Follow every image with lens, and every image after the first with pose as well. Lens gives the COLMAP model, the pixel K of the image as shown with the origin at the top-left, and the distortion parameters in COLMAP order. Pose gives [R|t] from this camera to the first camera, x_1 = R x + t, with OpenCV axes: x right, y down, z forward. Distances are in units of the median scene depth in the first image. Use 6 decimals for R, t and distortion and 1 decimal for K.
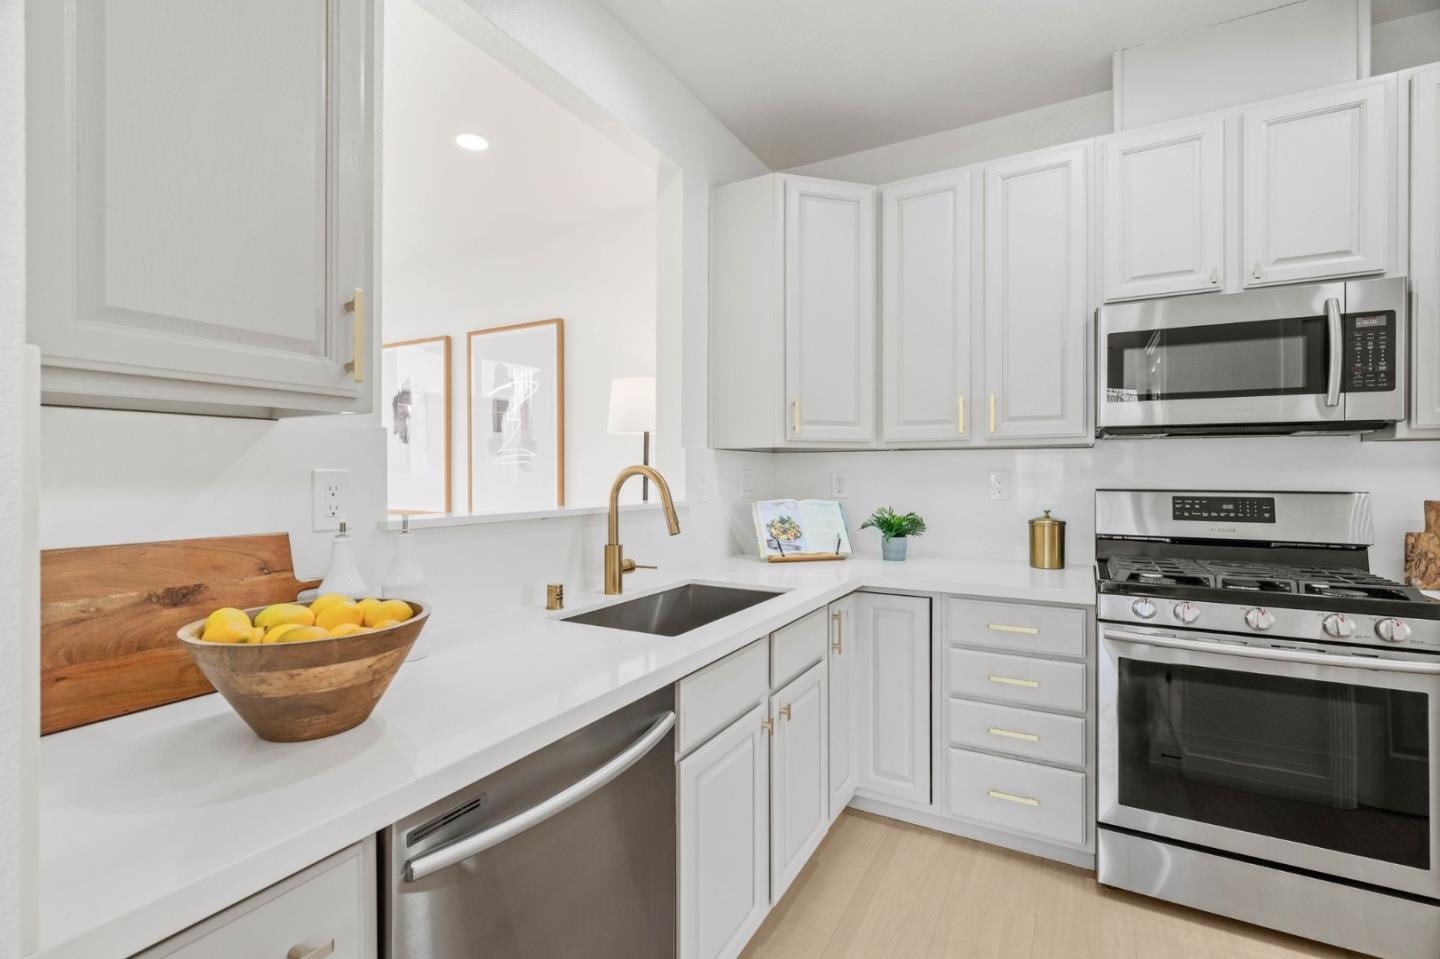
lens RADIAL K [[650.0, 0, 719.9], [0, 650.0, 473.7], [0, 0, 1]] dist [-0.005719, 0.001800]
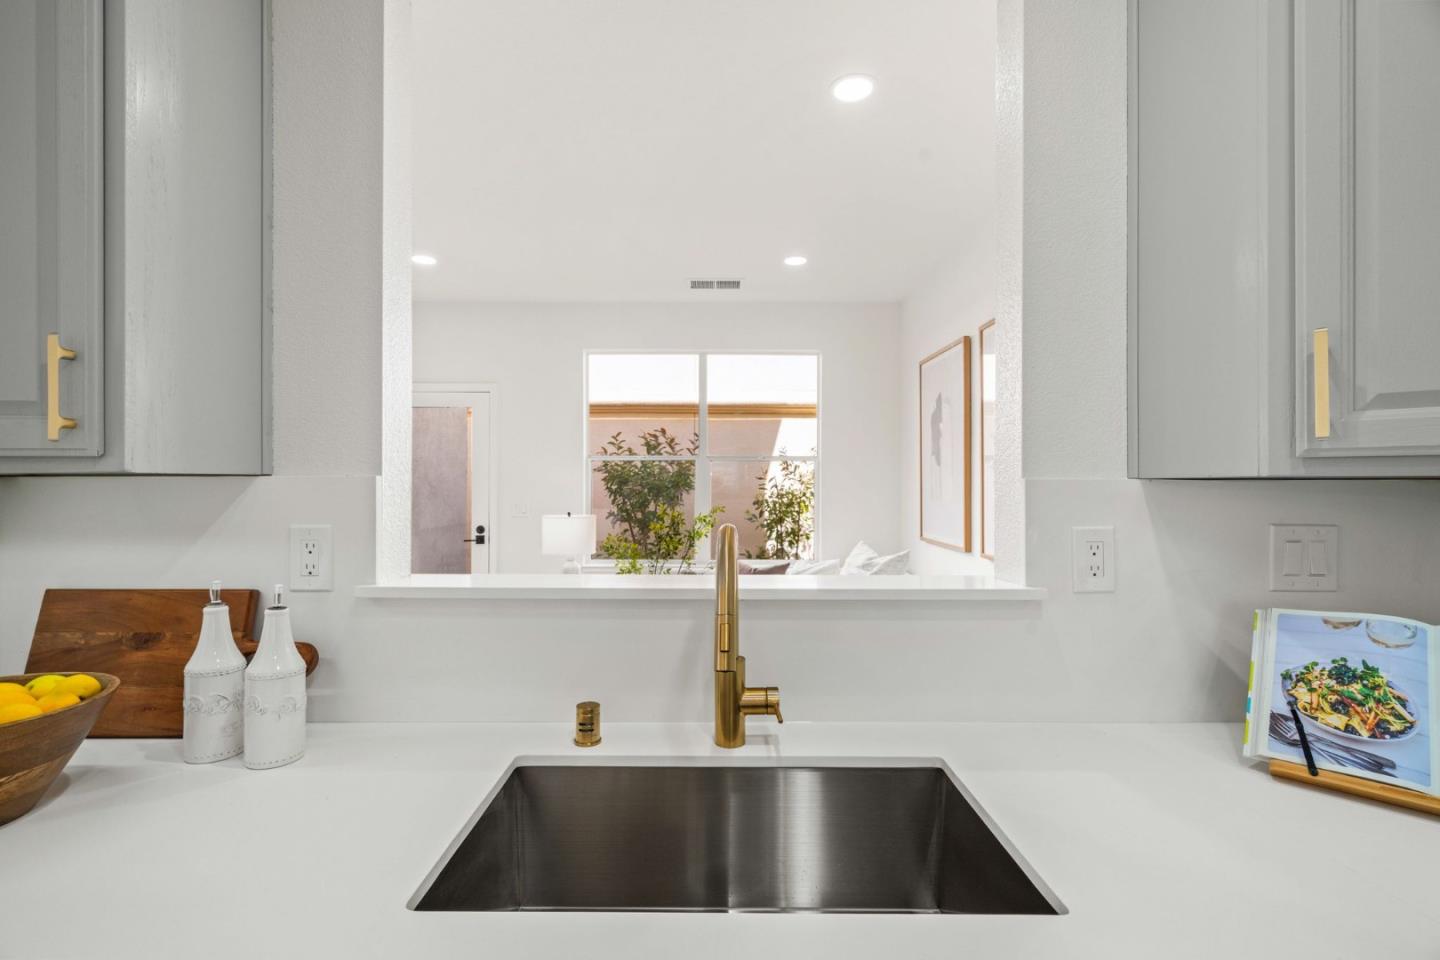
lens RADIAL K [[650.0, 0, 717.4], [0, 650.0, 479.8], [0, 0, 1]] dist [-0.005719, 0.001800]
pose [[0.487632, -0.006304, -0.873027, 0.289457], [-0.003228, 0.999954, -0.009023, -0.038127], [0.873044, 0.007218, 0.487589, 0.610991]]
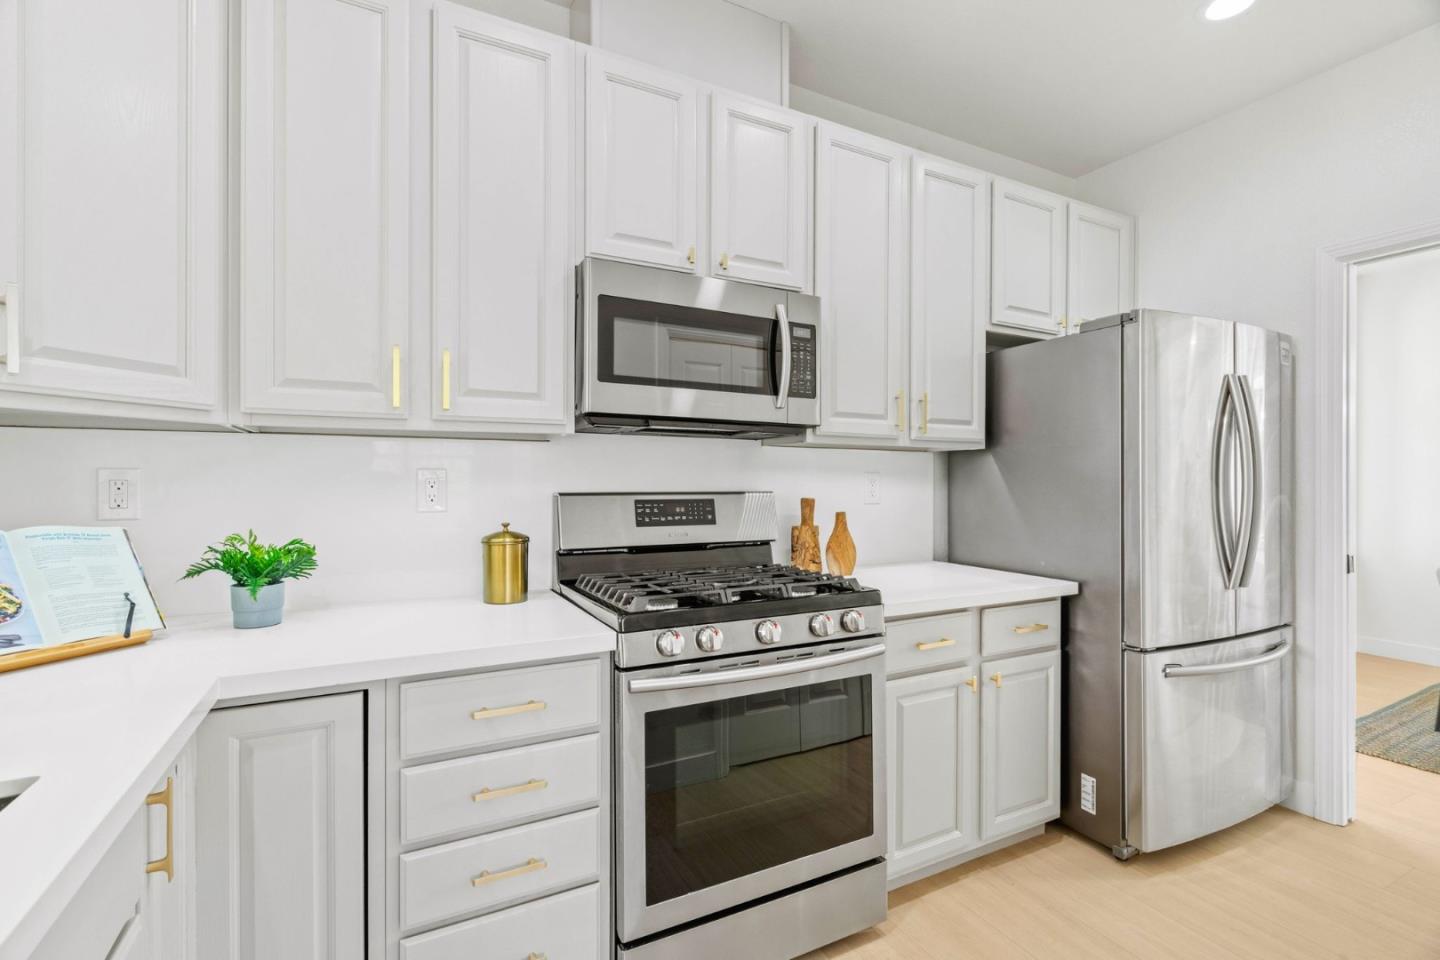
lens RADIAL K [[650.0, 0, 716.2], [0, 650.0, 479.2], [0, 0, 1]] dist [-0.005719, 0.001800]
pose [[0.546576, 0.002594, 0.837406, 0.018814], [0.000028, 0.999995, -0.003116, 0.009558], [-0.837410, 0.001726, 0.546573, 0.434076]]
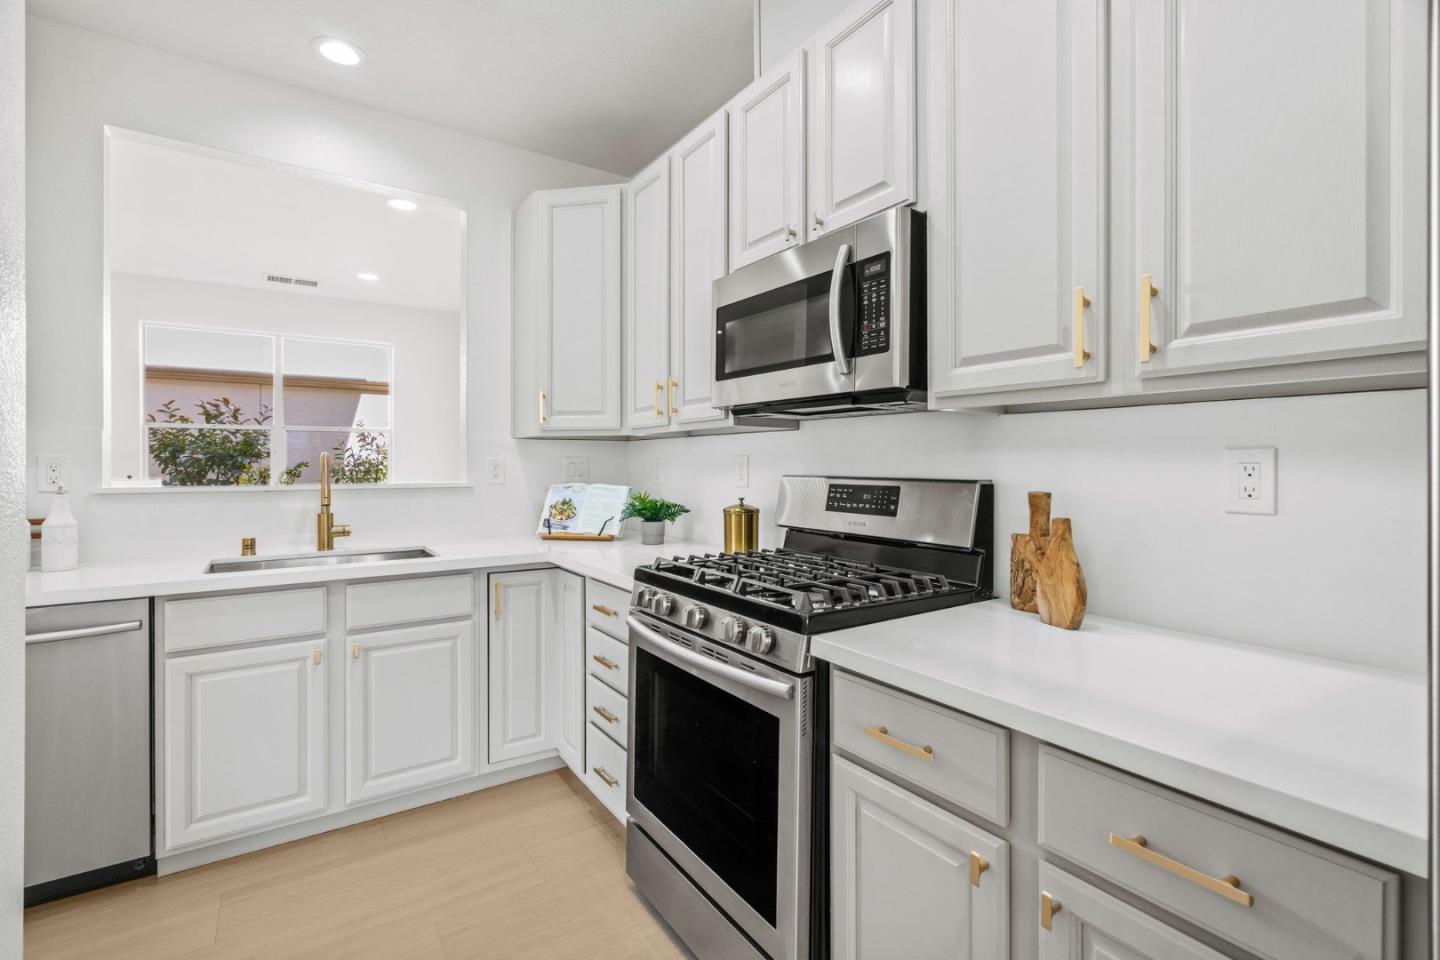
lens RADIAL K [[650.0, 0, 723.2], [0, 650.0, 465.2], [0, 0, 1]] dist [-0.005719, 0.001800]
pose [[0.897881, 0.000850, -0.440238, 0.979581], [-0.000993, 1.000000, -0.000095, 0.009890], [0.440238, 0.000522, 0.897881, 0.152614]]
